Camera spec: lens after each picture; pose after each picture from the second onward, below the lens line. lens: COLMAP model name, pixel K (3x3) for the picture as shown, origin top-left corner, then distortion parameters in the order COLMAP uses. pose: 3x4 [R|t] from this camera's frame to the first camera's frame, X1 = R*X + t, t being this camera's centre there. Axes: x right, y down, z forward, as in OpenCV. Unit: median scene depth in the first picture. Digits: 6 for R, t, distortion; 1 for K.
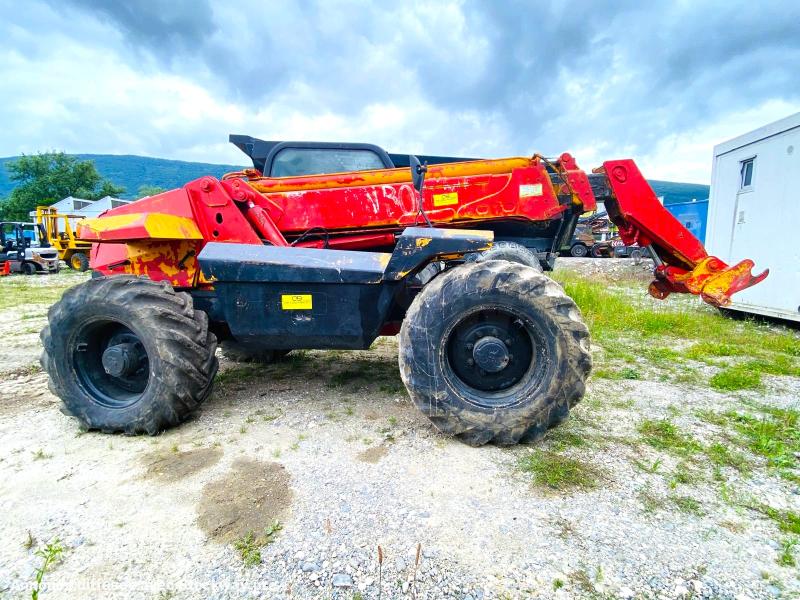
lens RADIAL K [[350.4, 0, 399.3], [0, 350.4, 300.7], [0, 0, 1]] dist [-0.017890, -0.001204]
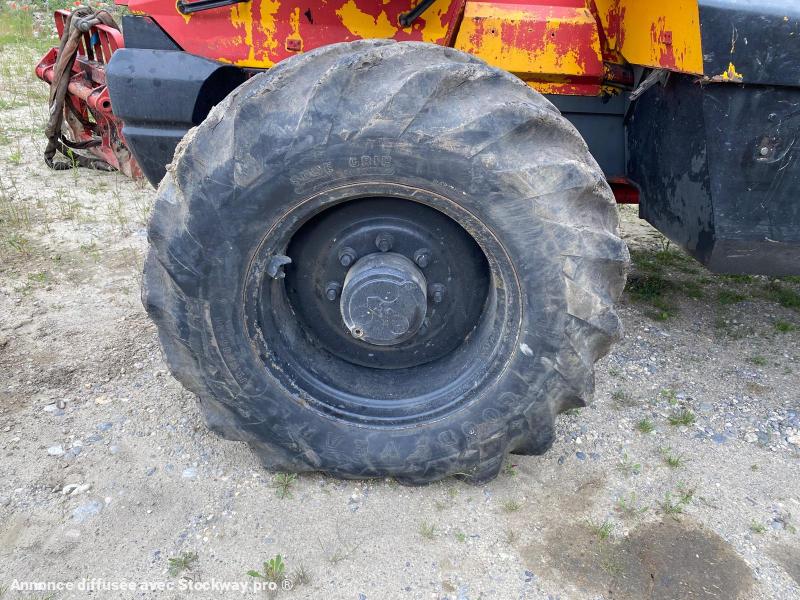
lens RADIAL K [[603.8, 0, 398.9], [0, 603.8, 302.4], [0, 0, 1]] dist [0.006437, 0.014502]
pose [[0.995150, 0.006545, 0.098148, -0.692041], [-0.039112, 0.941844, 0.333766, -0.030209], [-0.090256, -0.335986, 0.937533, 0.333208]]
